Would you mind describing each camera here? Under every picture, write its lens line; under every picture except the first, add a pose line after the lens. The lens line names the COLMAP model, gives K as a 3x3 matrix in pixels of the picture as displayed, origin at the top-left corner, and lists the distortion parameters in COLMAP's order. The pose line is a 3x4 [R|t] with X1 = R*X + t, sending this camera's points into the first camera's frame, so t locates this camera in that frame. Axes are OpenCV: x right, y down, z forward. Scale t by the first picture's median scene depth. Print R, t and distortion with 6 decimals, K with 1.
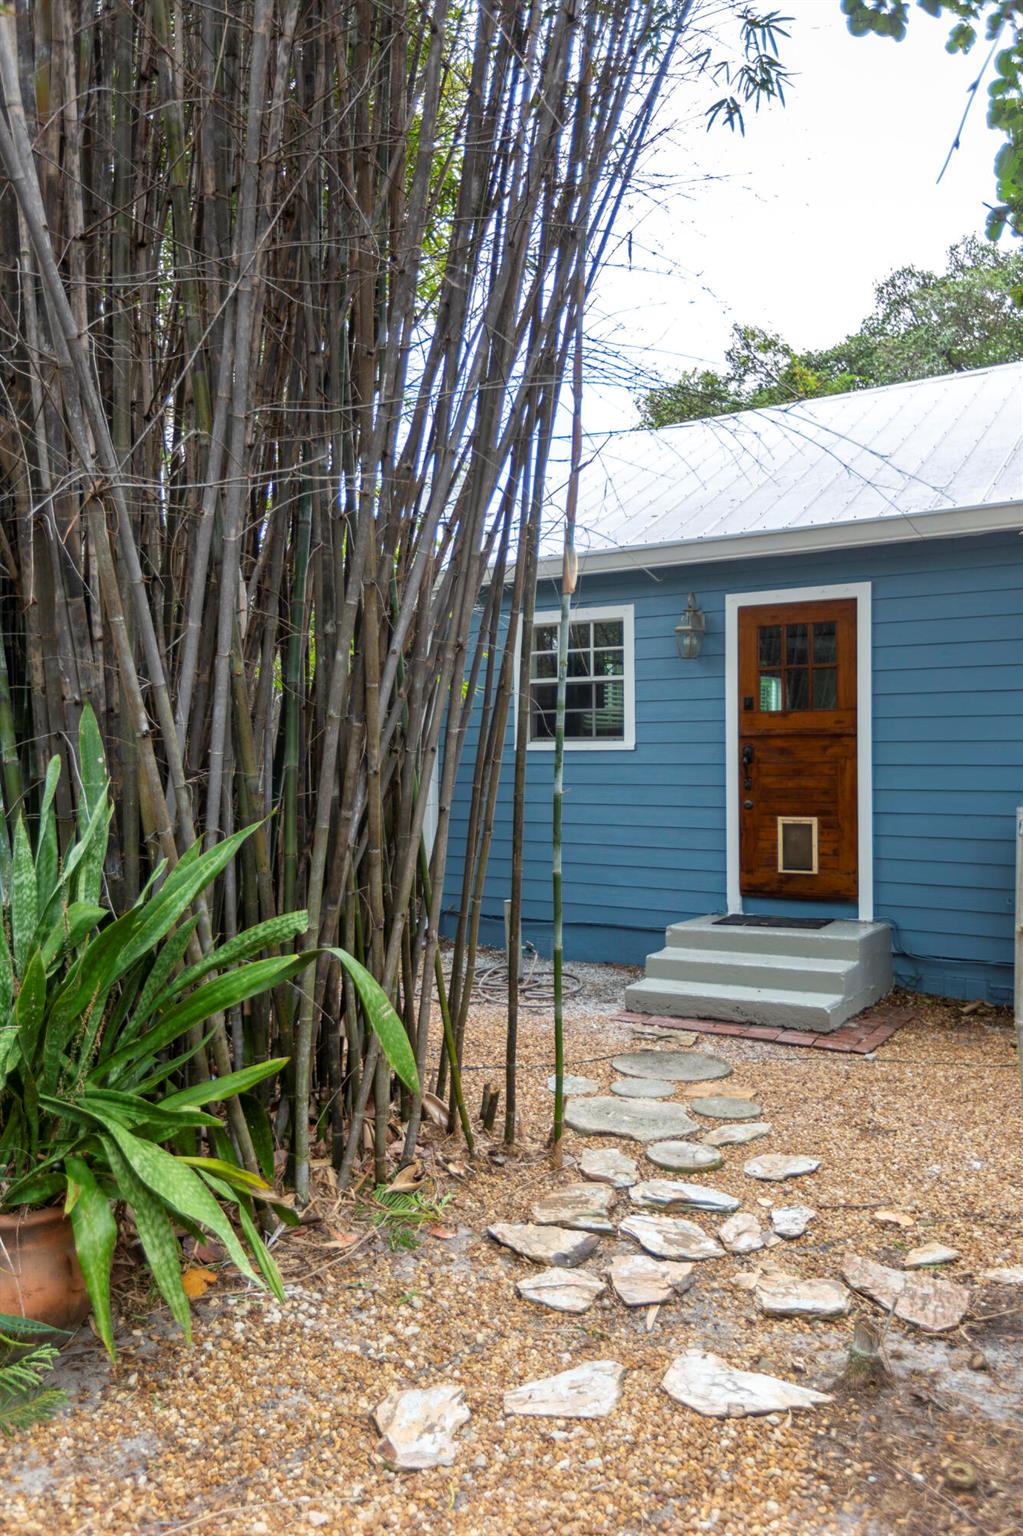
lens RADIAL K [[1159.7, 0, 510.5], [0, 1159.7, 758.6], [0, 0, 1]] dist [-0.042110, -0.003376]
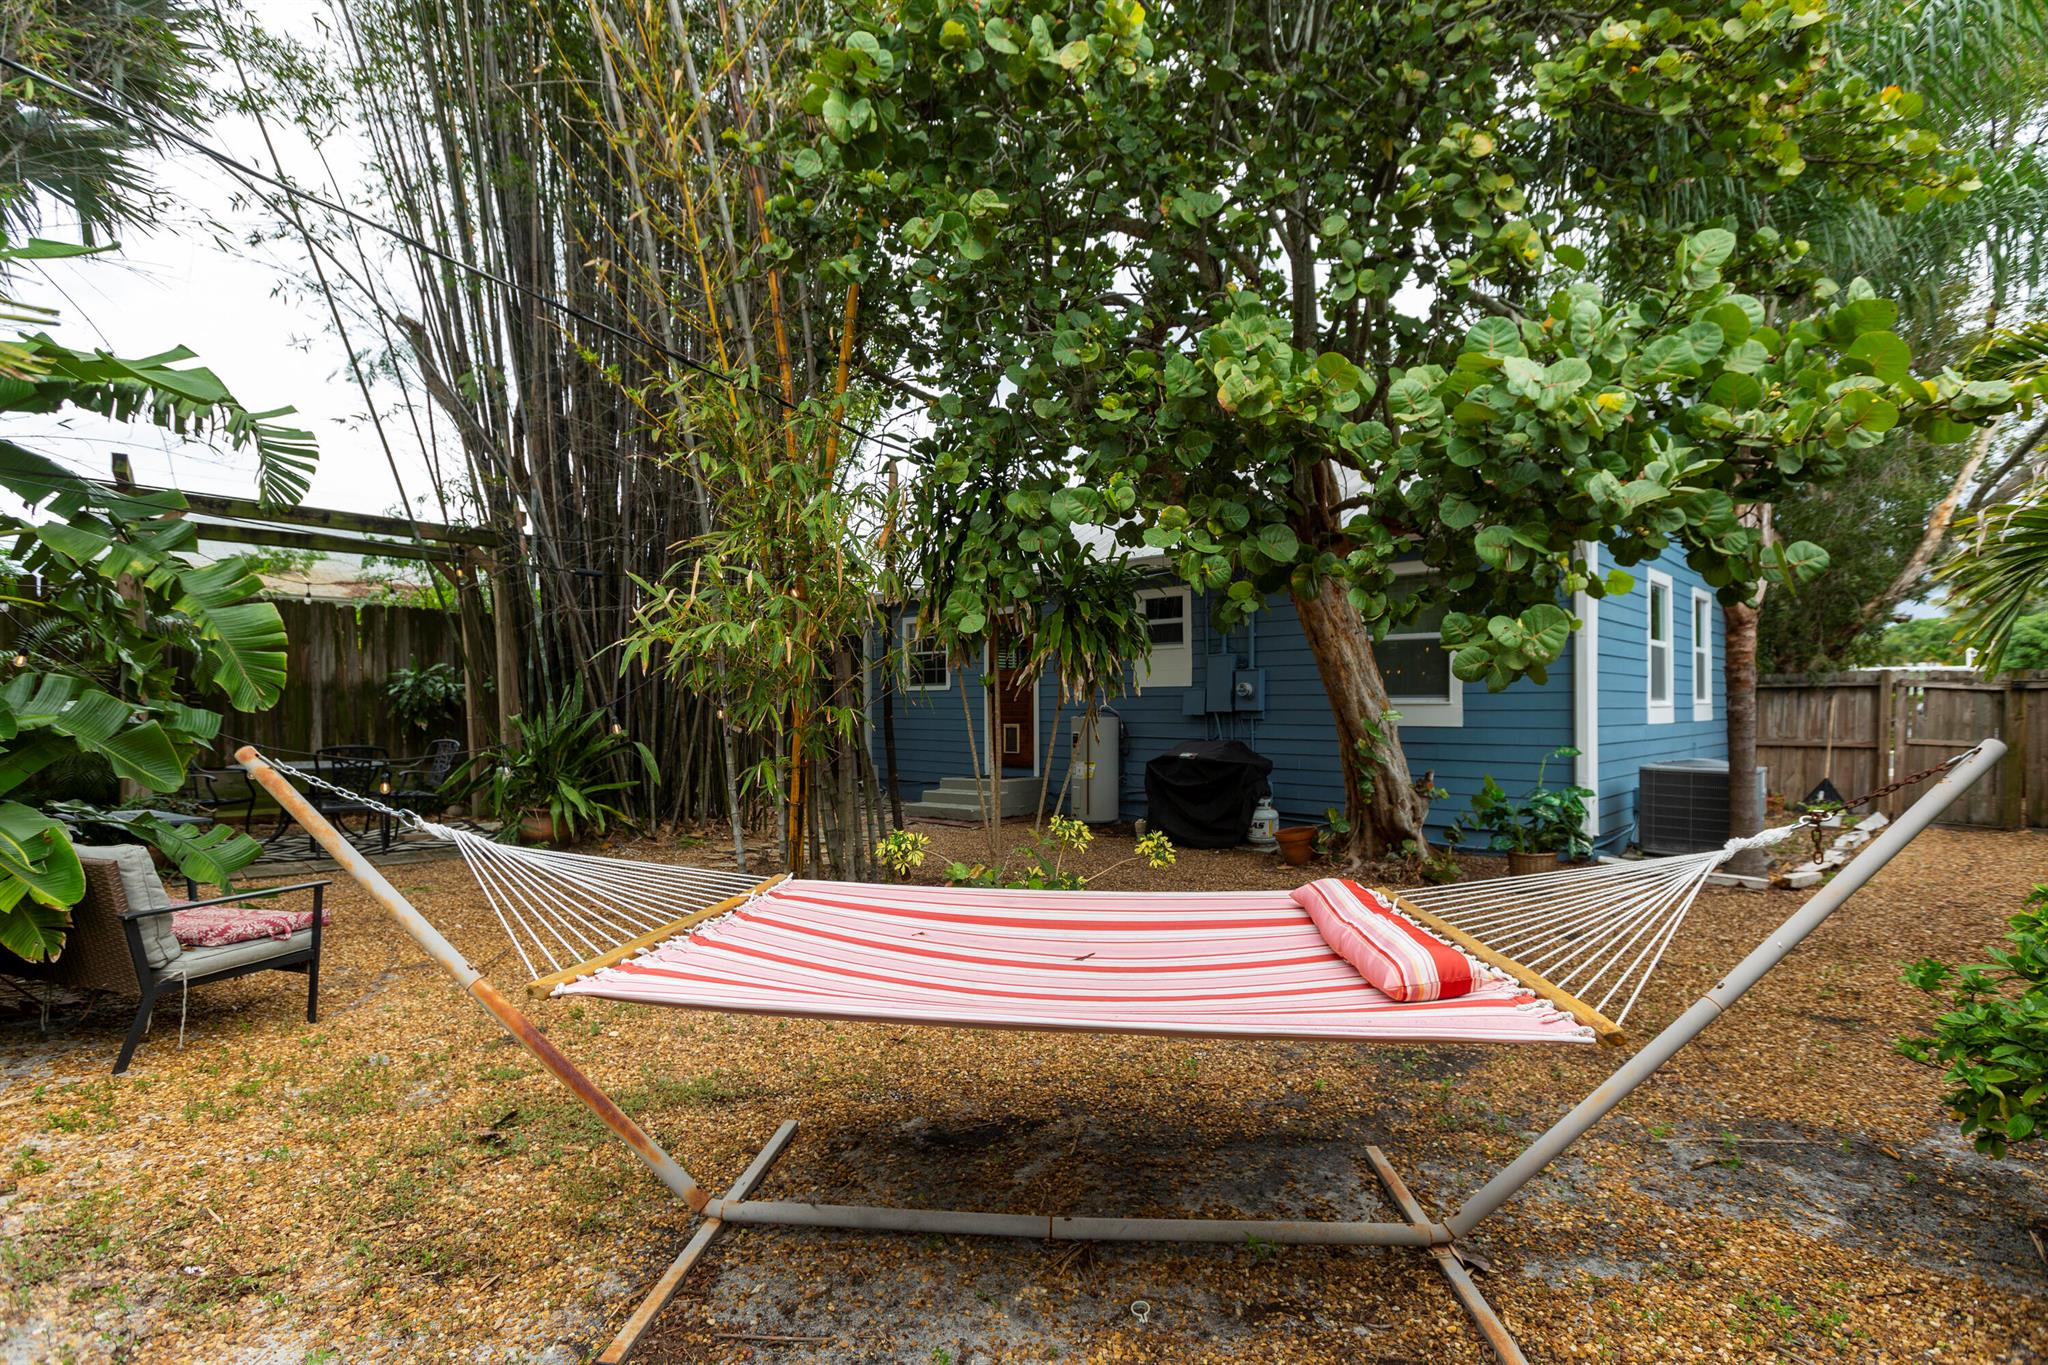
lens RADIAL K [[979.4, 0, 1023.3], [0, 979.4, 698.2], [0, 0, 1]] dist [0.001918, -0.000506]
pose [[0.982633, 0.005068, -0.185491, 0.585887], [-0.006731, 0.999943, -0.008334, 0.021009], [0.185438, 0.009438, 0.982611, -0.630706]]
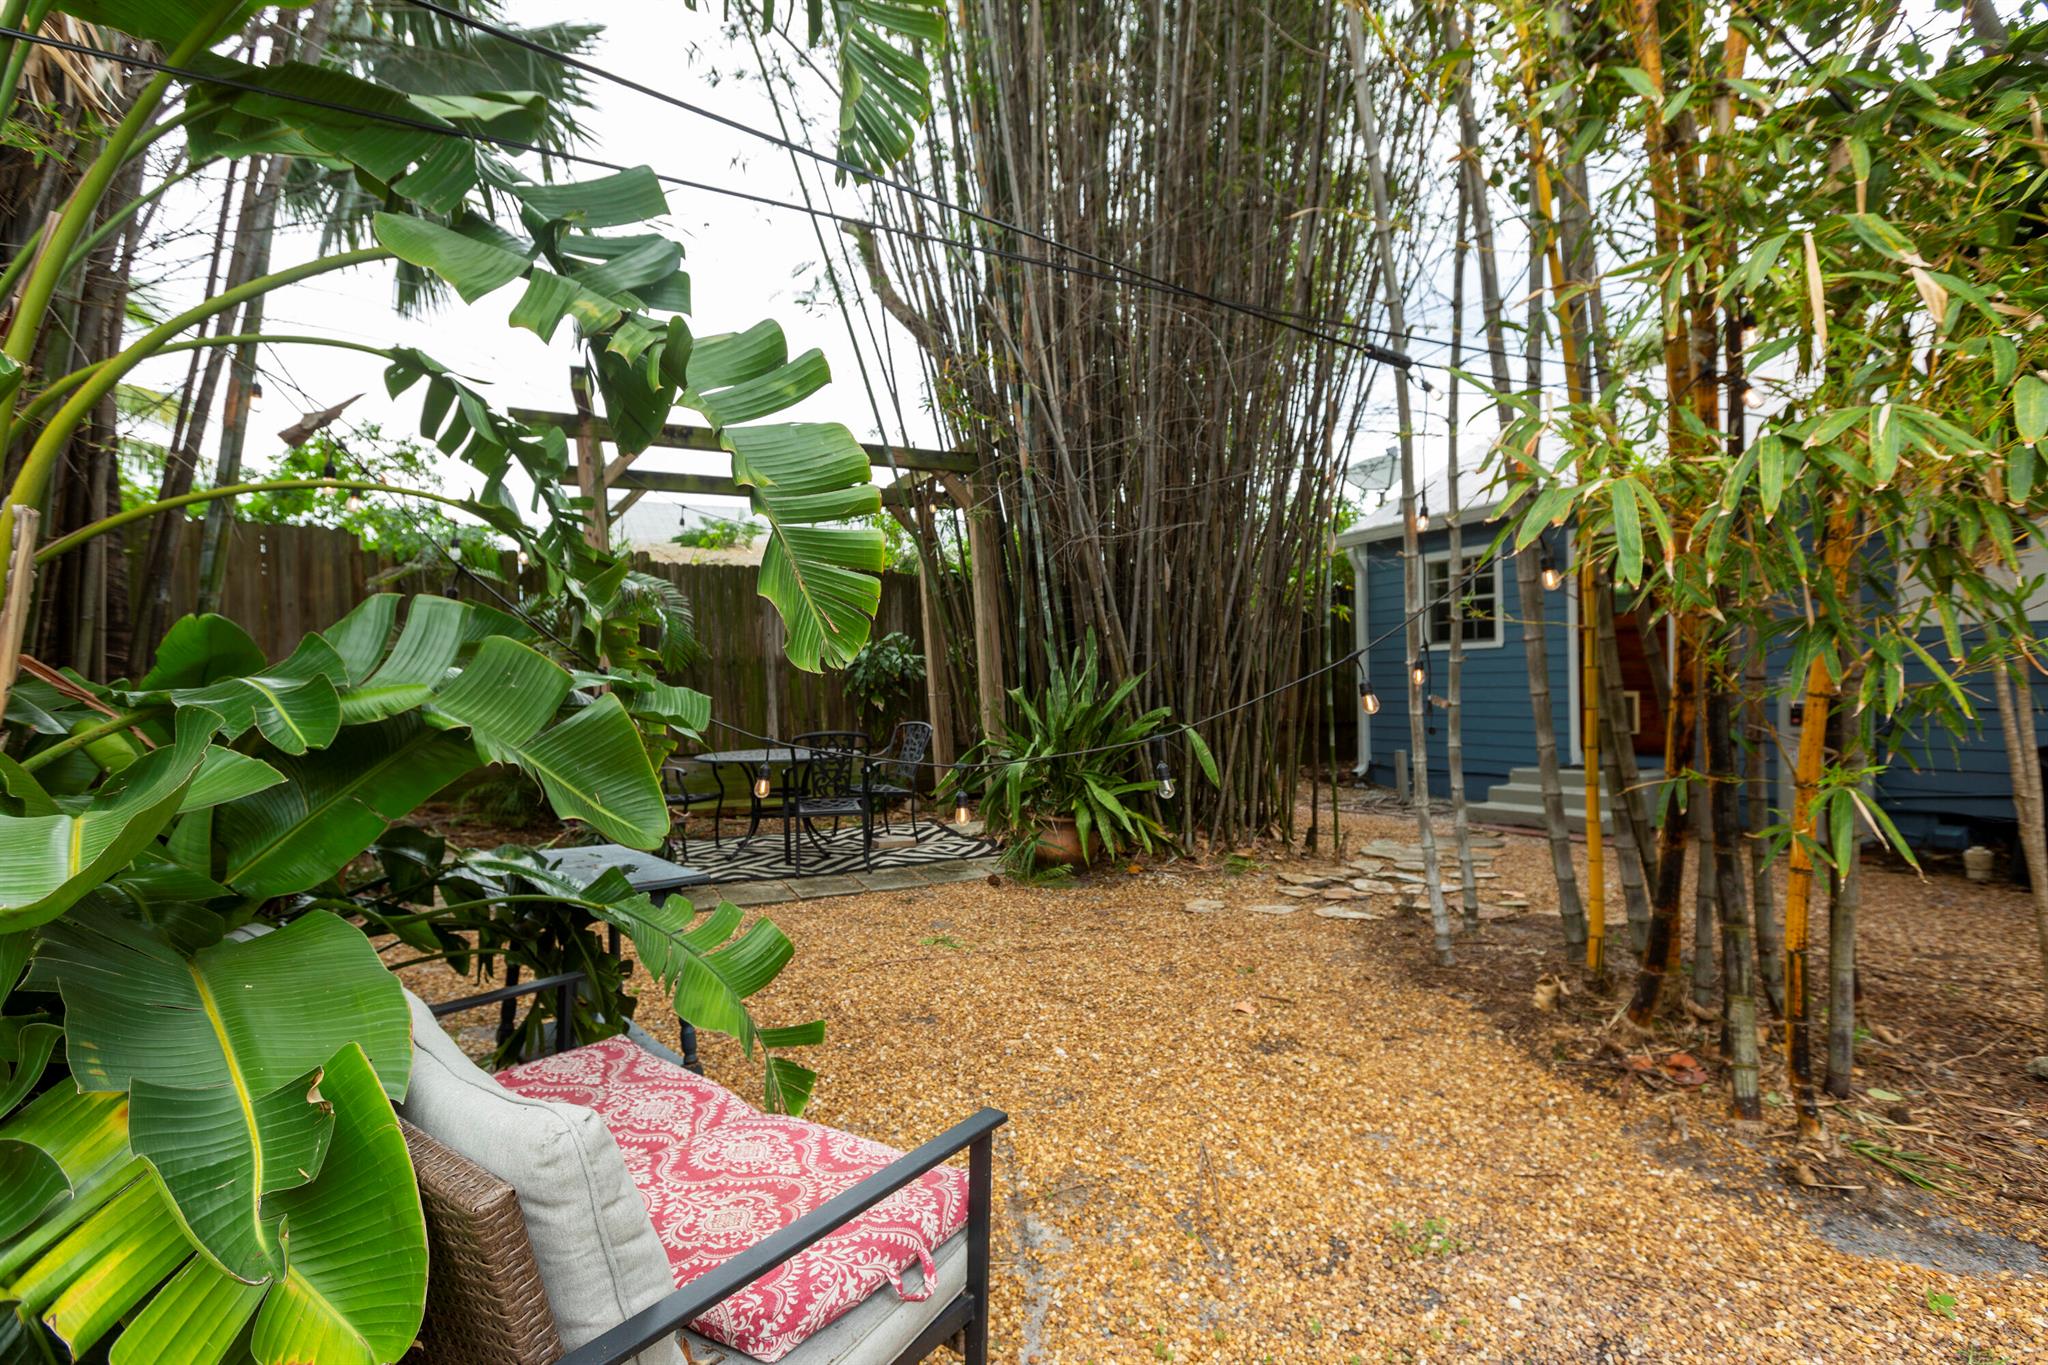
lens RADIAL K [[979.4, 0, 1025.8], [0, 979.4, 690.8], [0, 0, 1]] dist [0.001918, -0.000506]
pose [[0.864962, -0.009927, -0.501739, 0.224262], [0.015666, 0.999851, 0.007224, 0.030945], [0.501593, -0.014108, 0.864989, -0.346770]]
